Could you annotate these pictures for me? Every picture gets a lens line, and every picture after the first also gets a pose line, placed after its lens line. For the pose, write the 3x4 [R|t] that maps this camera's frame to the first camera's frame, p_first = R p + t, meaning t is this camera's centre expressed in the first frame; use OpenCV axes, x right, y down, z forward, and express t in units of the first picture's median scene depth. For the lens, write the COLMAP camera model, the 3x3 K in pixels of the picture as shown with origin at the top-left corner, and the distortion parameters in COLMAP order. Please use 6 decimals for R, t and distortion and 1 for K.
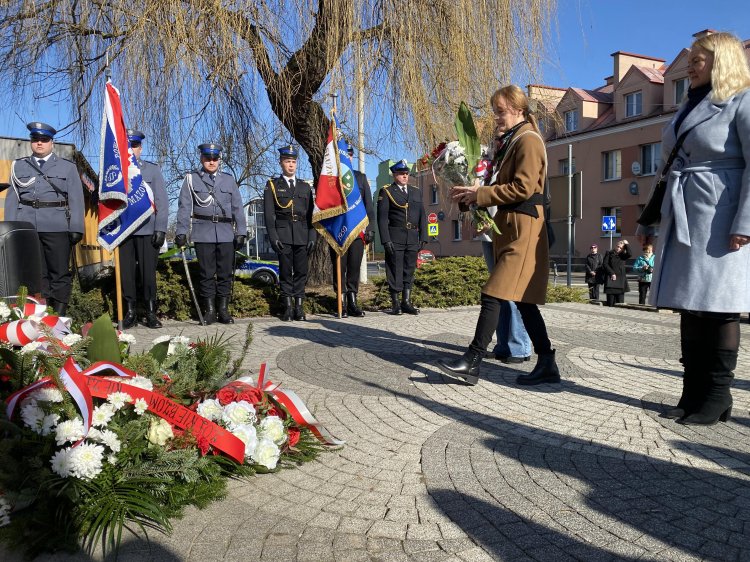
lens RADIAL K [[575.7, 0, 375.0], [0, 575.7, 281.0], [0, 0, 1]] dist [0.047914, -0.058974]
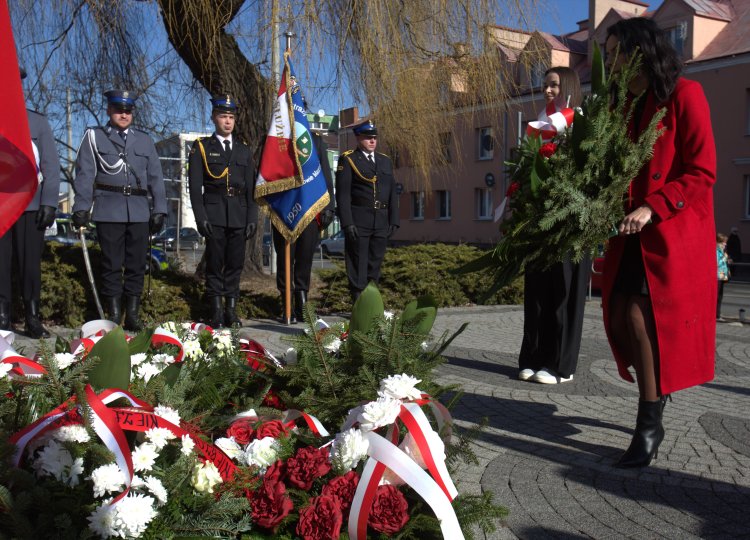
lens RADIAL K [[758.8, 0, 403.8], [0, 758.8, 283.9], [0, 0, 1]] dist [-0.027396, 0.115234]
pose [[0.986943, 0.007167, 0.160908, -0.078503], [-0.009717, 0.999839, 0.015066, -0.006200], [-0.160774, -0.016433, 0.986854, -0.017793]]
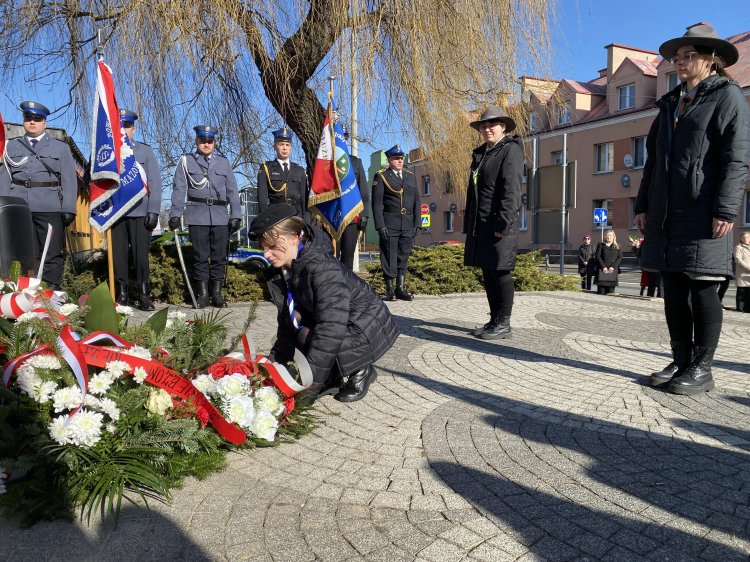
lens RADIAL K [[575.8, 0, 372.0], [0, 575.8, 279.7], [0, 0, 1]] dist [0.044889, -0.058155]
pose [[0.999909, 0.008634, 0.010328, -0.006483], [-0.008771, 0.999873, 0.013285, 0.010819], [-0.010212, -0.013374, 0.999858, 0.005102]]
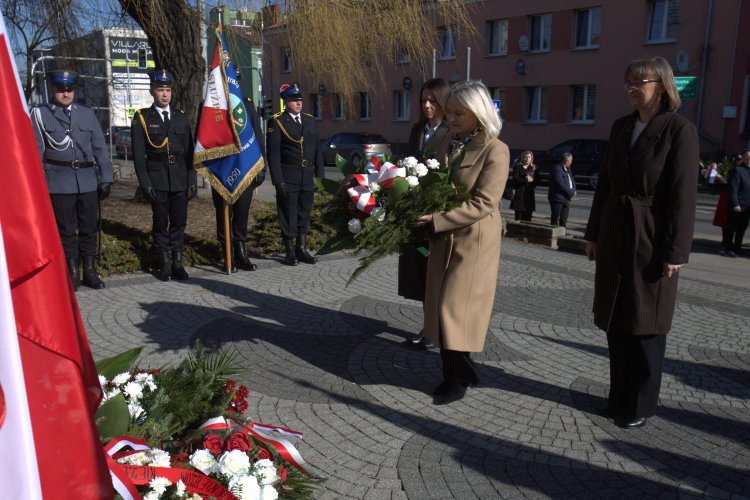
lens RADIAL K [[707.2, 0, 373.7], [0, 707.2, 269.8], [0, 0, 1]] dist [-0.033588, 0.141582]
pose [[0.974385, -0.031015, 0.222737, -0.093691], [-0.001795, 0.989340, 0.145613, -0.105190], [-0.224879, -0.142283, 0.963942, -0.079213]]
